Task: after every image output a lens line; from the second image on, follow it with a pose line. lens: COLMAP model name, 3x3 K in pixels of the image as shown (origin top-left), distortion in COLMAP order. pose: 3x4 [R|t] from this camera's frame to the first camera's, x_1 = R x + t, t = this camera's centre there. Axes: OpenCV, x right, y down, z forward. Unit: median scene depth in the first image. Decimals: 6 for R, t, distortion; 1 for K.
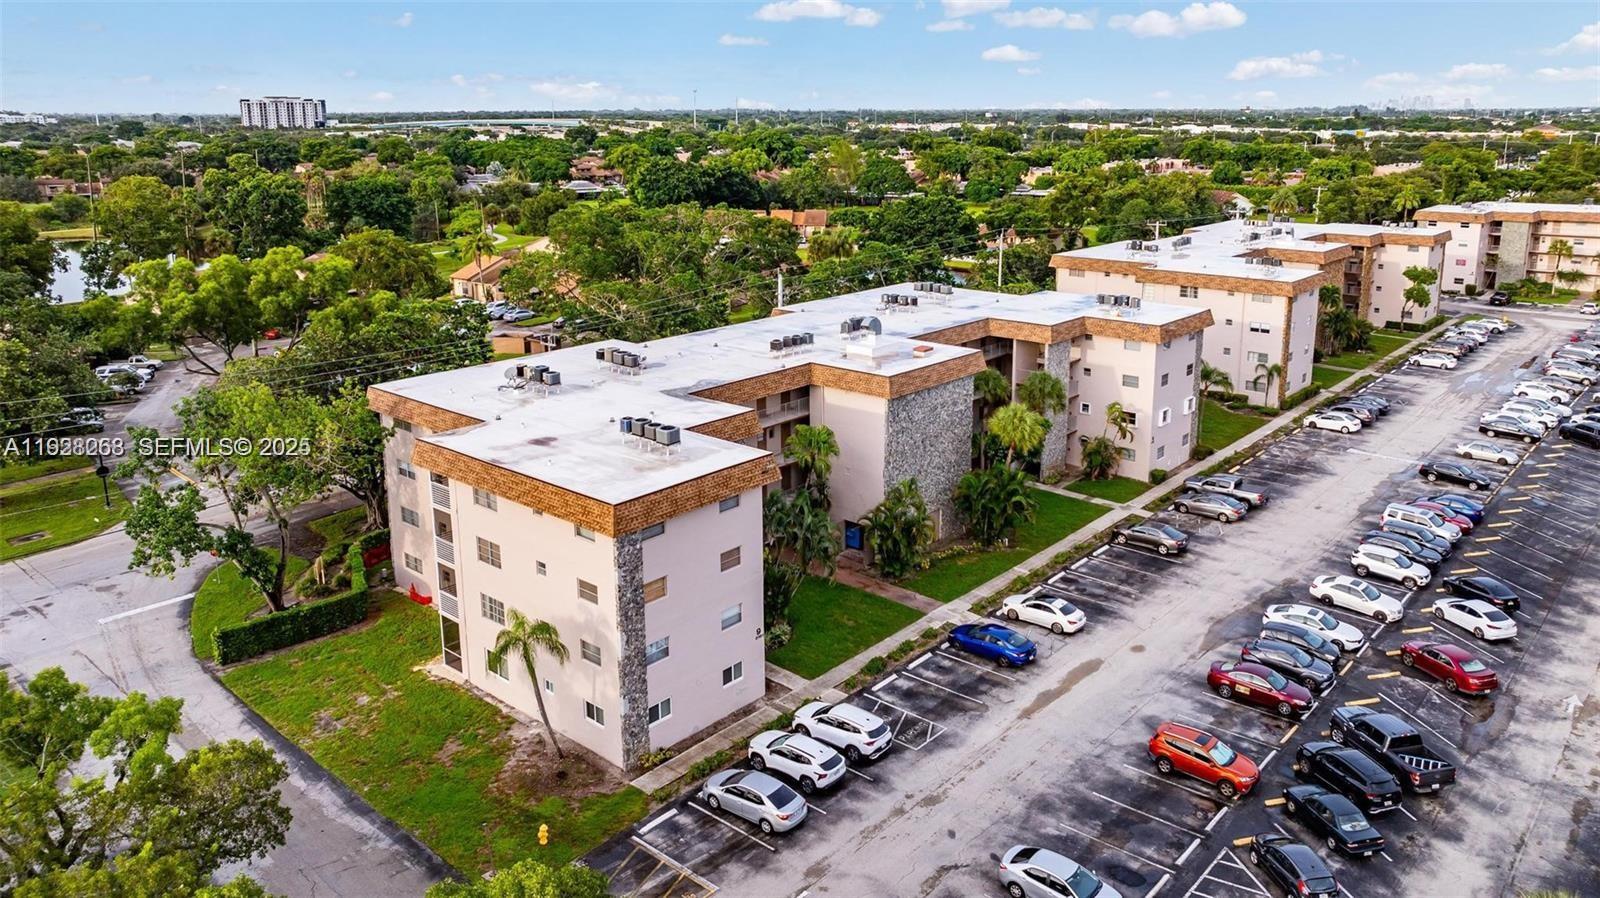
lens RADIAL K [[1148.0, 0, 834.1], [0, 1148.0, 354.4], [0, 0, 1]] dist [-0.034117, 0.042056]
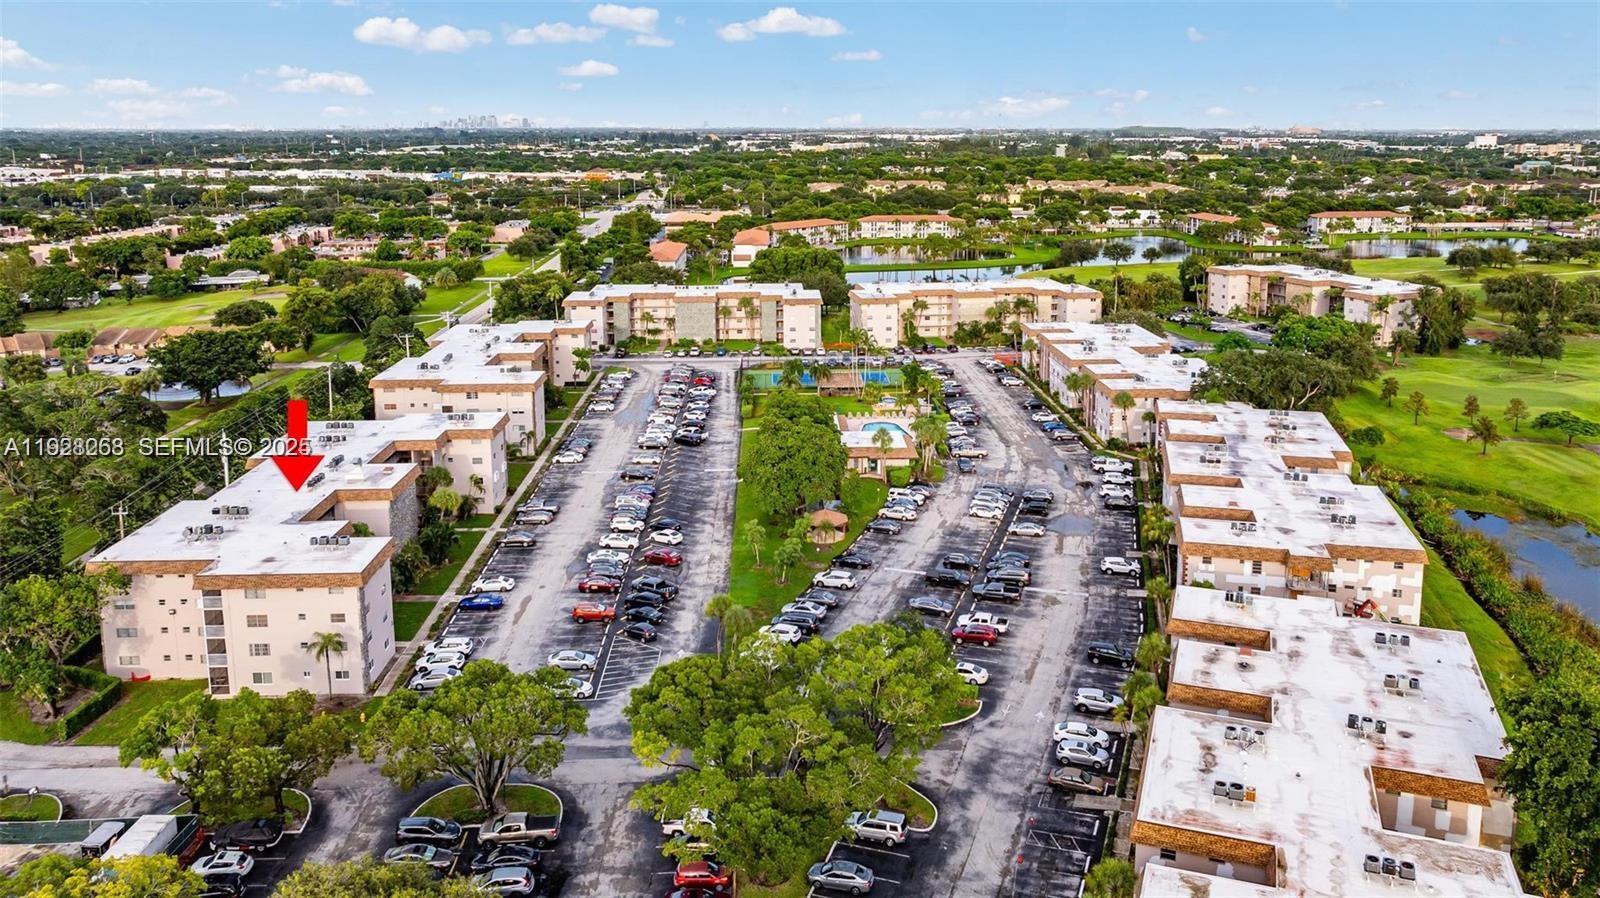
lens RADIAL K [[1148.0, 0, 834.1], [0, 1148.0, 354.4], [0, 0, 1]] dist [-0.034117, 0.042056]
pose [[0.726454, -0.135946, 0.673634, -0.535722], [0.143961, 0.988593, 0.044259, -0.144010], [-0.671967, 0.064825, 0.737739, -0.735502]]
